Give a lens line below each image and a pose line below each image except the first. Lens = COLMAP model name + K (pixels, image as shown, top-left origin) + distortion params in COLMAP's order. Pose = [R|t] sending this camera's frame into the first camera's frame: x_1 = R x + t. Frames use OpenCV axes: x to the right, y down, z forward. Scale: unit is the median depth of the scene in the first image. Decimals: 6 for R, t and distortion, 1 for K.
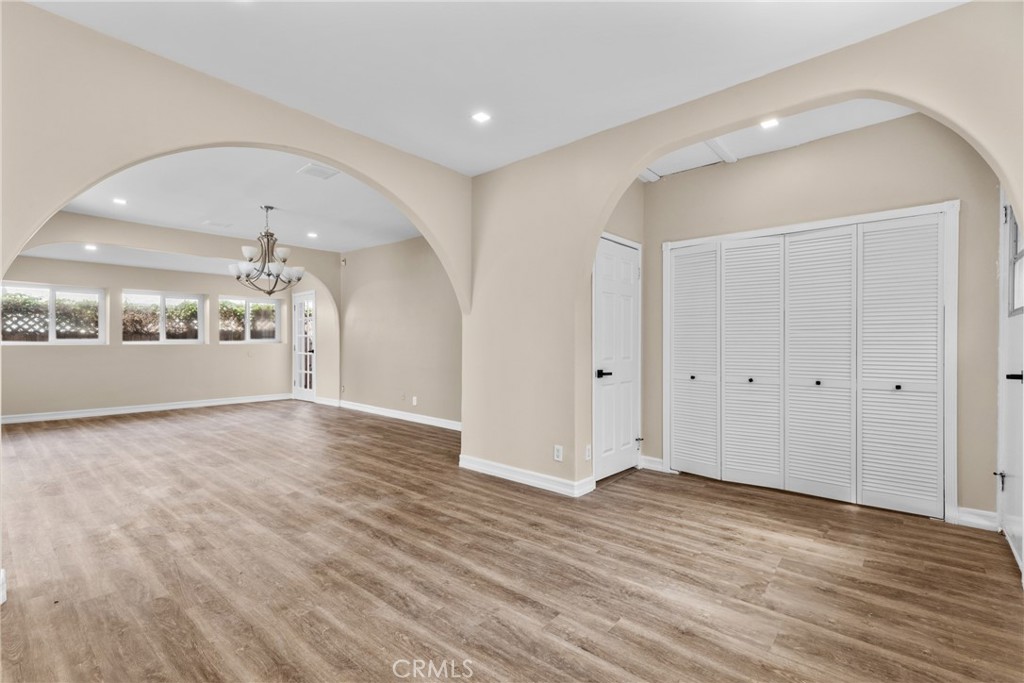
lens RADIAL K [[463.5, 0, 516.4], [0, 463.5, 345.9], [0, 0, 1]] dist [0.010230, 0.000065]
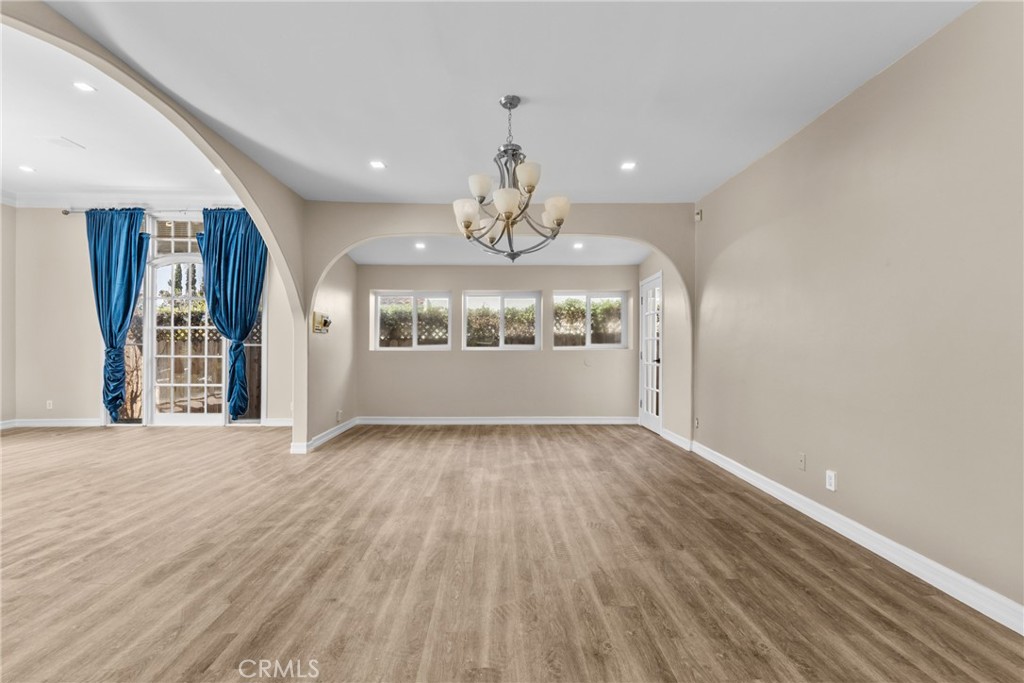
lens RADIAL K [[463.5, 0, 515.0], [0, 463.5, 349.0], [0, 0, 1]] dist [0.010230, 0.000065]
pose [[0.673767, 0.002060, -0.738941, -0.077731], [-0.006538, 0.999974, -0.003174, -0.002823], [0.738915, 0.006970, 0.673762, 0.394915]]
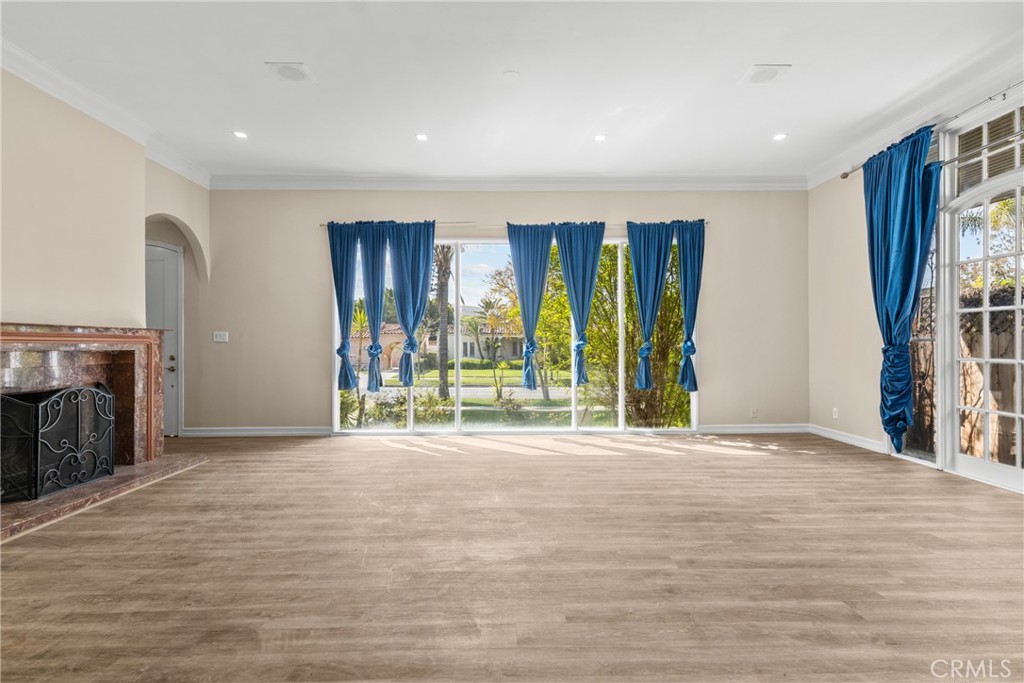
lens RADIAL K [[463.5, 0, 506.2], [0, 463.5, 338.1], [0, 0, 1]] dist [0.010230, 0.000065]
pose [[-0.754392, -0.005076, -0.656405, -0.422307], [-0.001870, 0.999983, -0.005583, -0.007177], [0.656422, -0.002984, -0.754388, 0.542339]]
